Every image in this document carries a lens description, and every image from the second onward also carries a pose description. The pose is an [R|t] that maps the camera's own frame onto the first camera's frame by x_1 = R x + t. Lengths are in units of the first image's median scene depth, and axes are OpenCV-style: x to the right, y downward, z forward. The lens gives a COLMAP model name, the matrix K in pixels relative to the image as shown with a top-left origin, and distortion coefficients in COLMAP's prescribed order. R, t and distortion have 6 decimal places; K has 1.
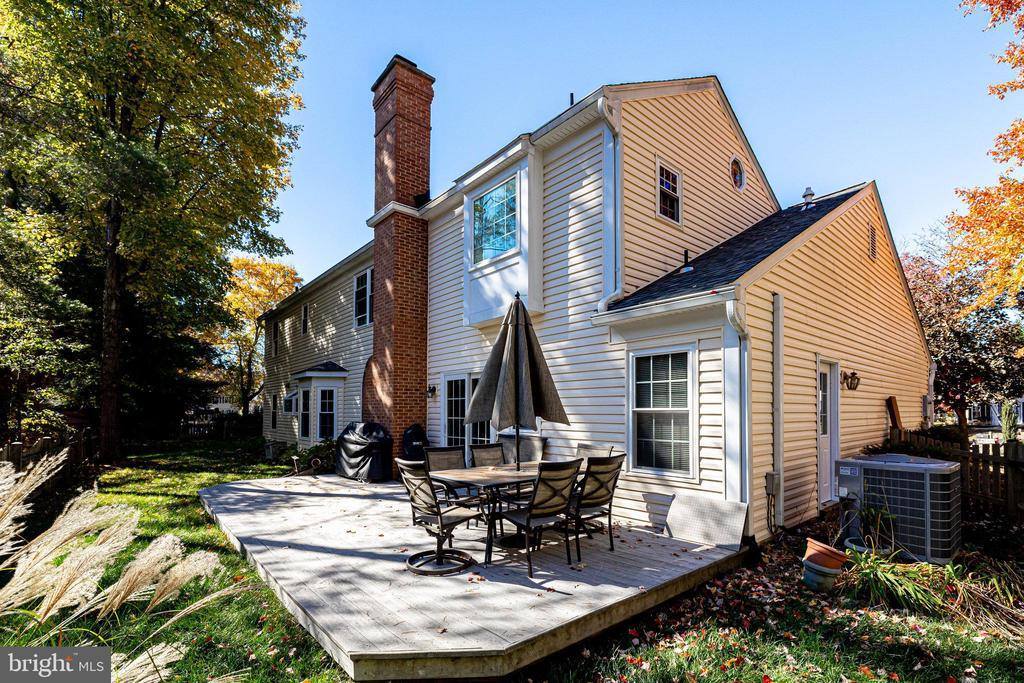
lens RADIAL K [[458.6, 0, 506.2], [0, 458.6, 411.4], [0, 0, 1]] dist [0.000881, 0.000023]
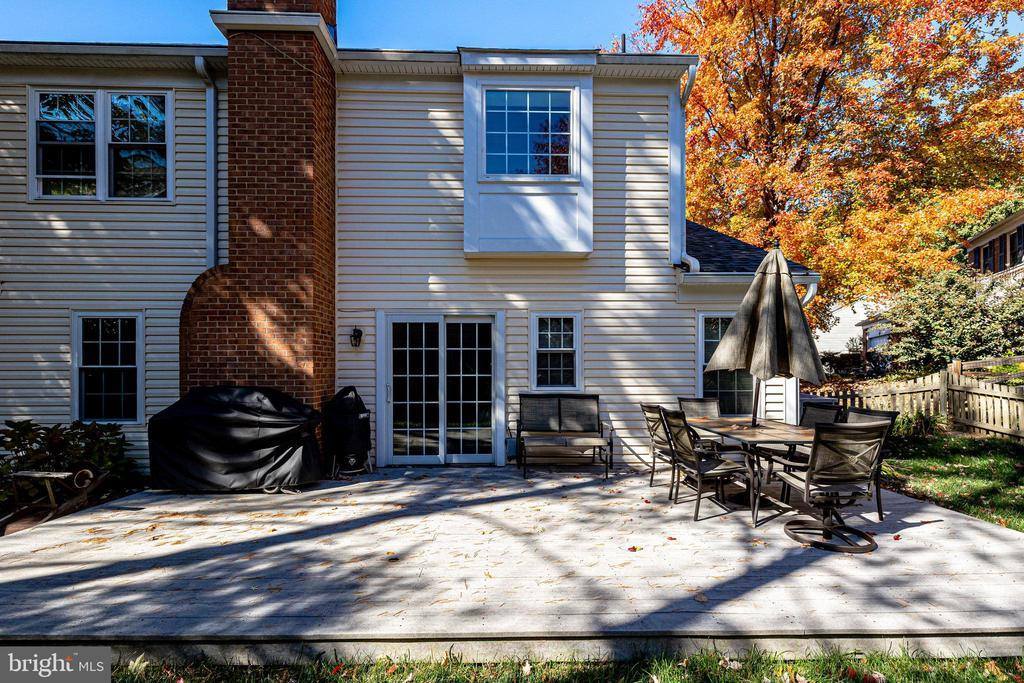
lens RADIAL K [[441.6, 0, 515.5], [0, 441.6, 372.2], [0, 0, 1]] dist [-0.001314, -0.000176]
pose [[0.628898, 0.004803, 0.777473, -0.716458], [0.000369, 0.999979, -0.006477, 0.015436], [-0.777488, 0.004360, 0.628883, 0.593418]]
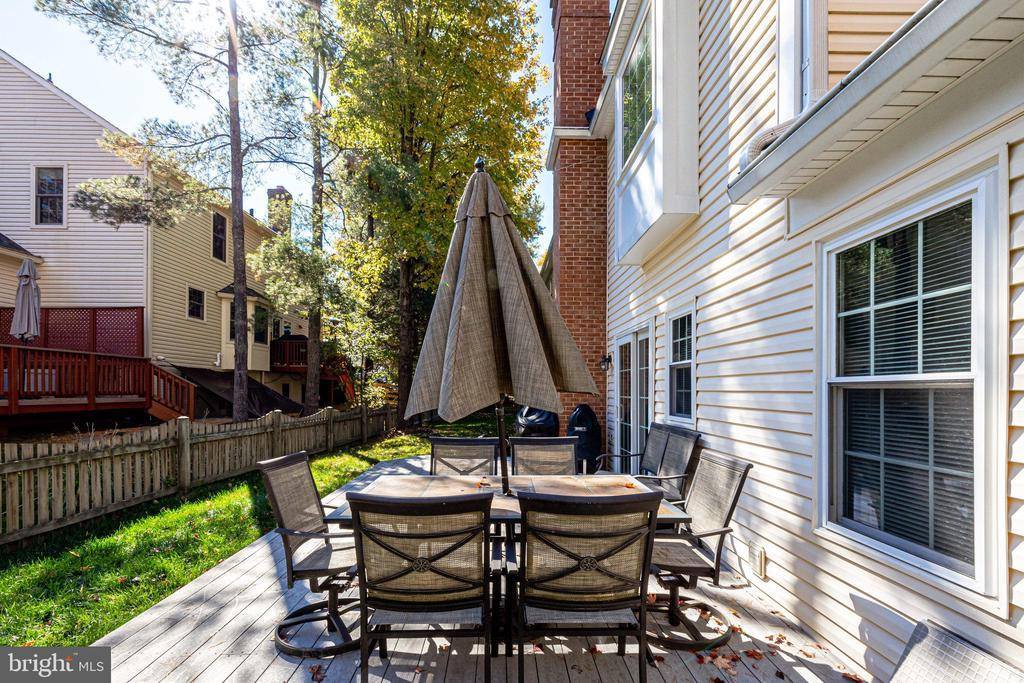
lens RADIAL K [[461.4, 0, 512.1], [0, 461.4, 390.3], [0, 0, 1]] dist [0.001020, -0.000138]
pose [[0.772144, 0.004560, -0.635431, 0.284142], [-0.003869, 0.999989, 0.002474, 0.004024], [0.635436, 0.000548, 0.772153, 0.436426]]
